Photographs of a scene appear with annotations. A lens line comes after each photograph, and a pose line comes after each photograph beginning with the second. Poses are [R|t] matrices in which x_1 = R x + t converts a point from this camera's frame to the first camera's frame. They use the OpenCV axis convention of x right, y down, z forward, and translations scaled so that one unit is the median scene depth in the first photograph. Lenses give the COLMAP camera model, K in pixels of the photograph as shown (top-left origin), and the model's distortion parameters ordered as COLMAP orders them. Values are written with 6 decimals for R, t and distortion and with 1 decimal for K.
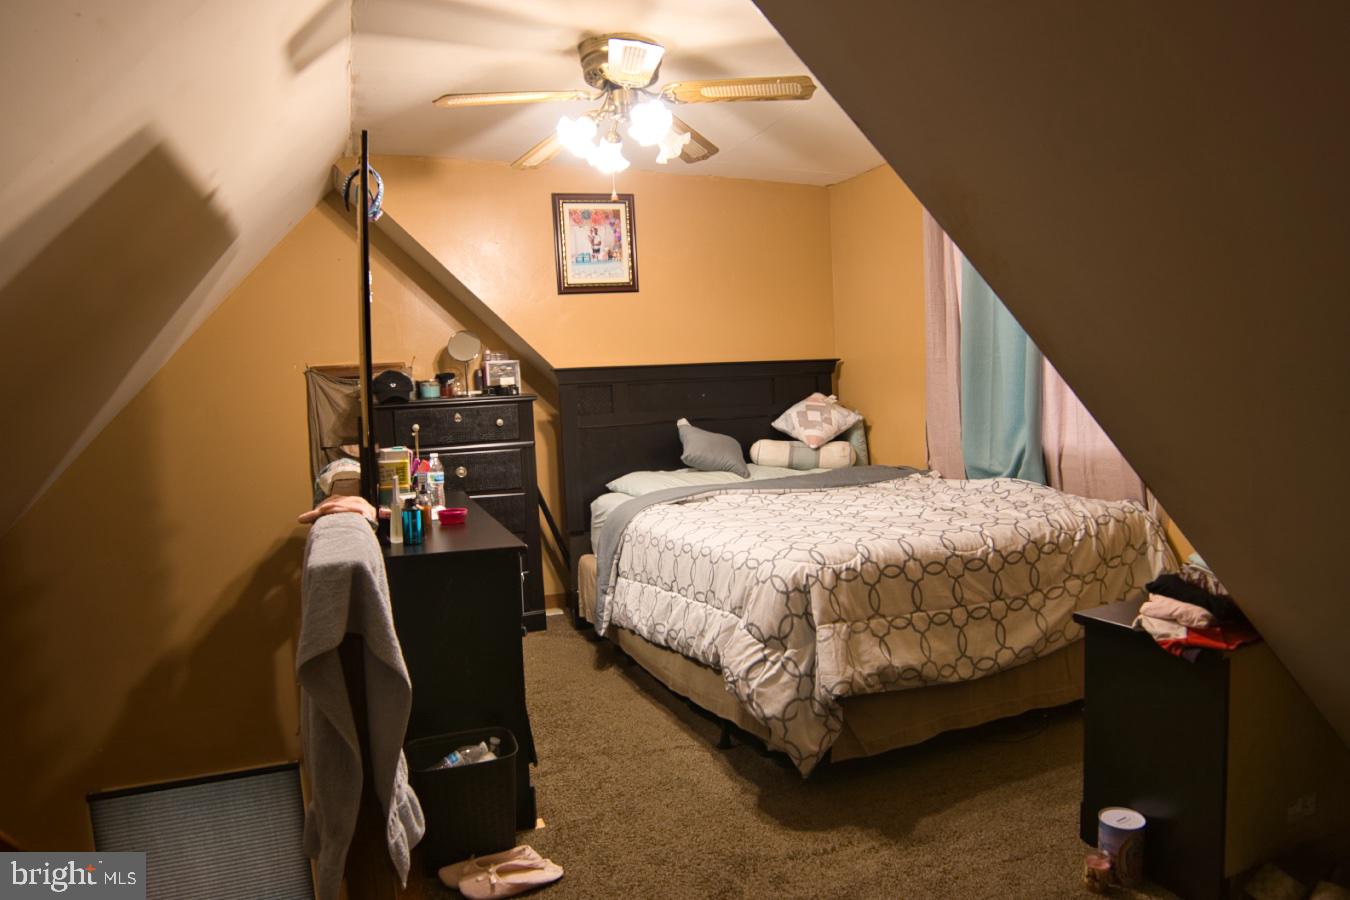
lens RADIAL K [[859.8, 0, 672.2], [0, 859.8, 446.9], [0, 0, 1]] dist [-0.118637, 0.049849]
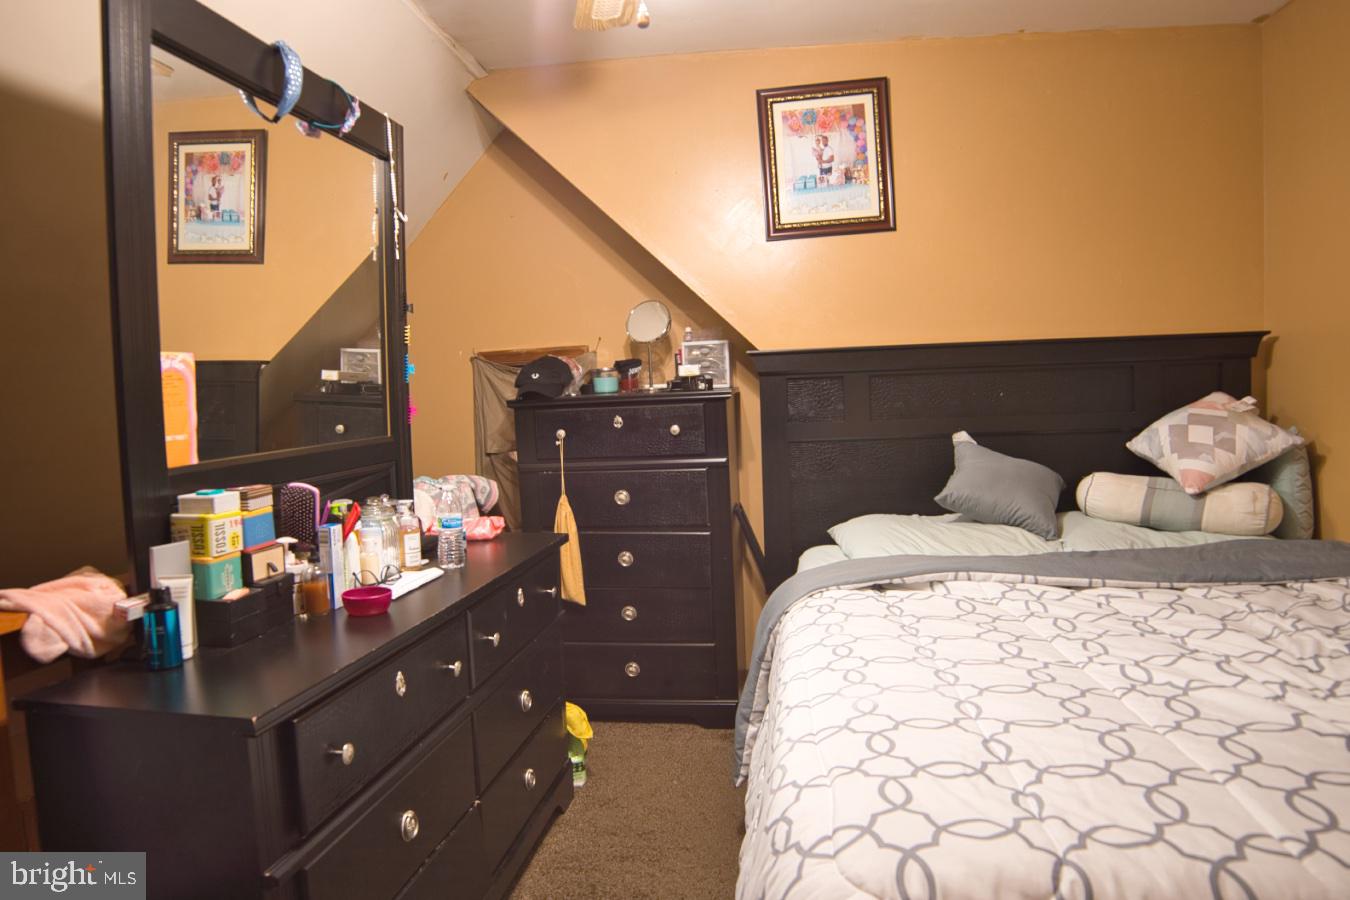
lens RADIAL K [[859.8, 0, 670.7], [0, 859.8, 451.6], [0, 0, 1]] dist [-0.118637, 0.049849]
pose [[0.865078, 0.044686, -0.499643, 0.140196], [-0.032735, 0.998930, 0.032663, -0.032398], [0.500568, -0.011900, 0.865615, 0.375800]]
